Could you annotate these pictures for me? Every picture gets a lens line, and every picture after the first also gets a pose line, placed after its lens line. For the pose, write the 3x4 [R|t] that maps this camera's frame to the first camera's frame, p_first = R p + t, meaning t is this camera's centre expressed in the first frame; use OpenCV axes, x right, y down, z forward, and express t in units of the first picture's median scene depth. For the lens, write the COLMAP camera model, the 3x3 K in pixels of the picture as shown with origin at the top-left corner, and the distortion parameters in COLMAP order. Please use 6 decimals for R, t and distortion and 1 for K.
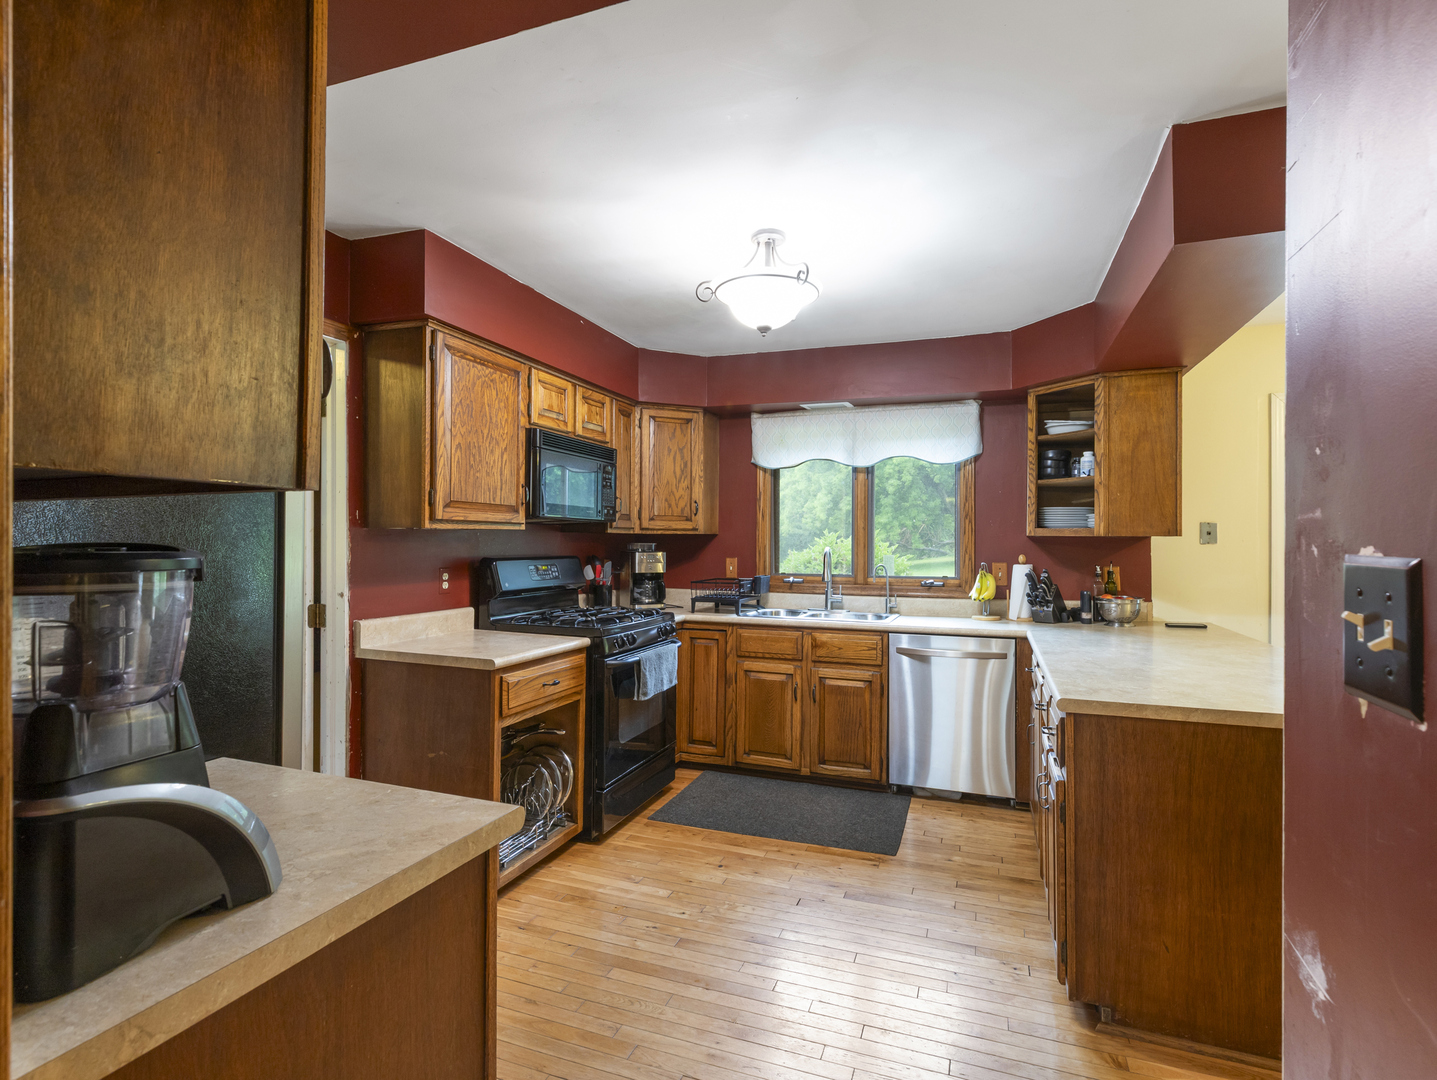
lens RADIAL K [[731.0, 0, 718.5], [0, 731.0, 540.0], [0, 0, 1]] dist [0.001646, -0.000253]
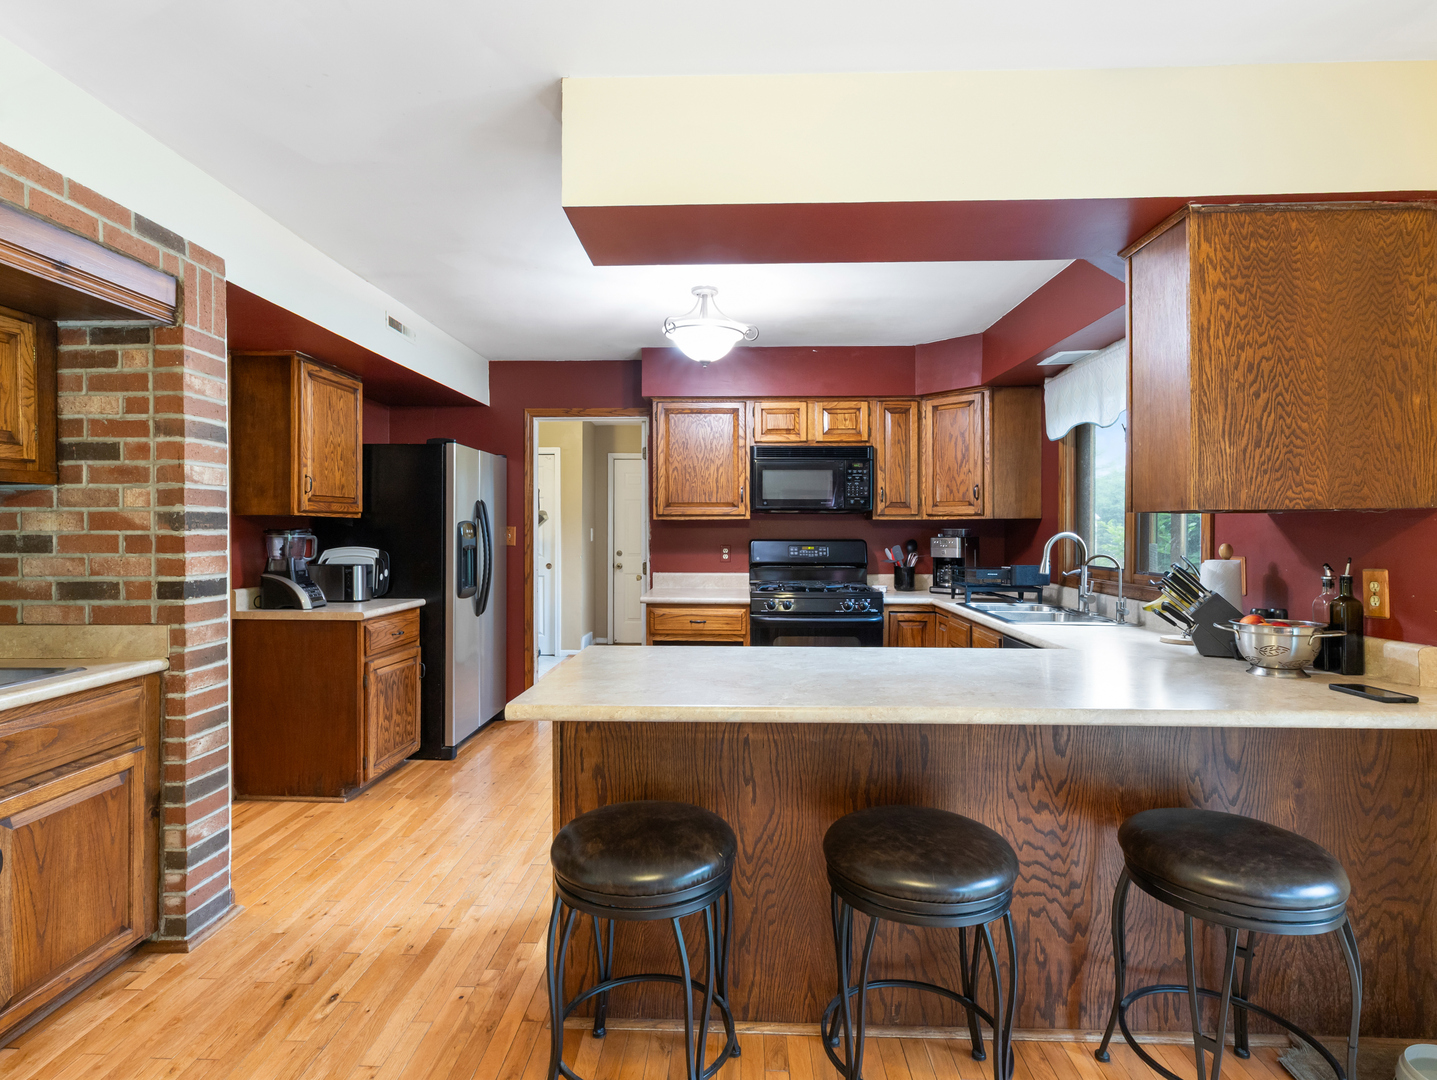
lens RADIAL K [[731.0, 0, 718.5], [0, 731.0, 540.0], [0, 0, 1]] dist [0.001646, -0.000253]
pose [[0.315333, 0.005828, -0.948963, 0.858143], [0.002269, 0.999974, 0.006895, 0.013836], [0.948978, -0.004328, 0.315312, 0.408889]]
